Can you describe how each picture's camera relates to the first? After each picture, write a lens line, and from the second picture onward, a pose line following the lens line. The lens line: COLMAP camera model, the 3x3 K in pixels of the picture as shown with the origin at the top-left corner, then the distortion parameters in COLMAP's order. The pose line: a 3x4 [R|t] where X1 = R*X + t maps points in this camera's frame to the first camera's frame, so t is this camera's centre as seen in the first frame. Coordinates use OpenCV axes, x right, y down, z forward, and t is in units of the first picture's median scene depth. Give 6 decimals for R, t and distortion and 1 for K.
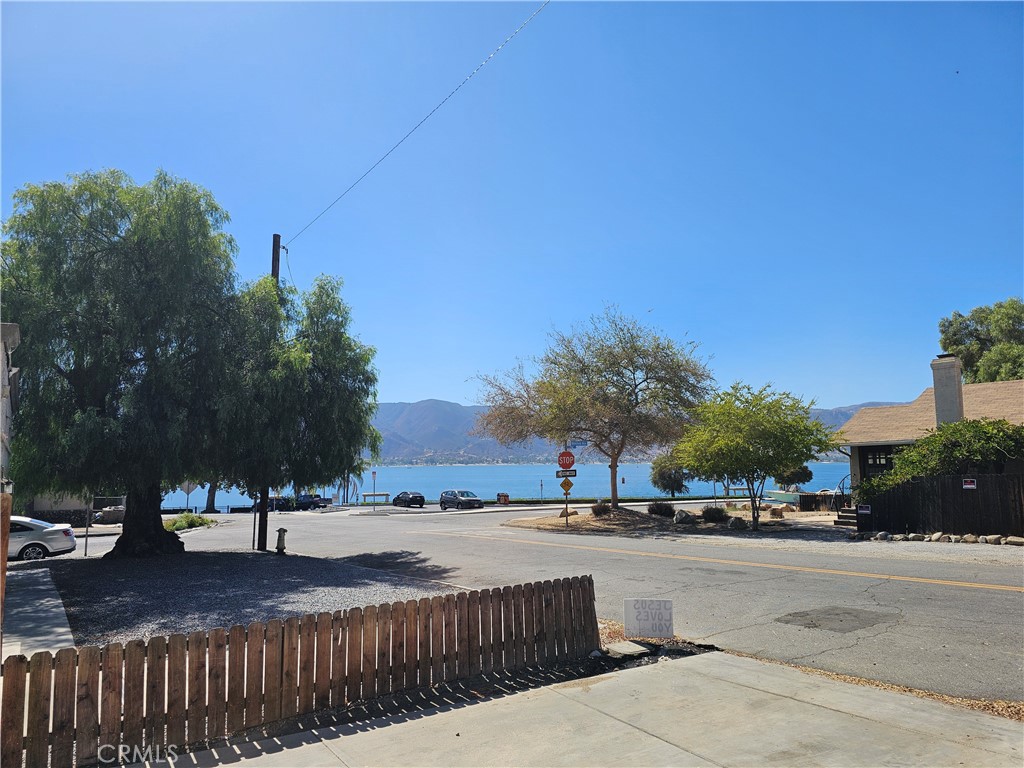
lens RADIAL K [[685.9, 0, 513.2], [0, 685.9, 382.7], [0, 0, 1]] dist [0.057563, -0.042388]
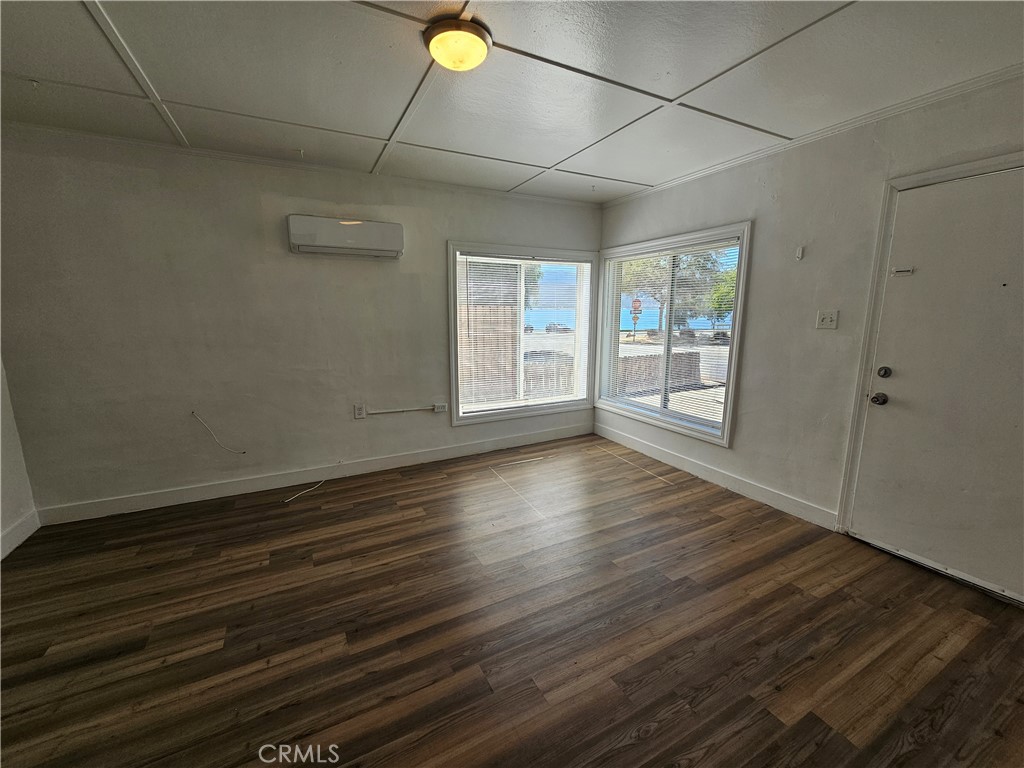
lens RADIAL K [[420.4, 0, 512.0], [0, 420.4, 384.0], [0, 0, 1]] dist [-0.000767, -0.000275]
pose [[0.990138, 0.030815, -0.136666, -0.083323], [0.010378, 0.956697, 0.290900, -0.007932], [0.139712, -0.289450, 0.946942, -0.117869]]
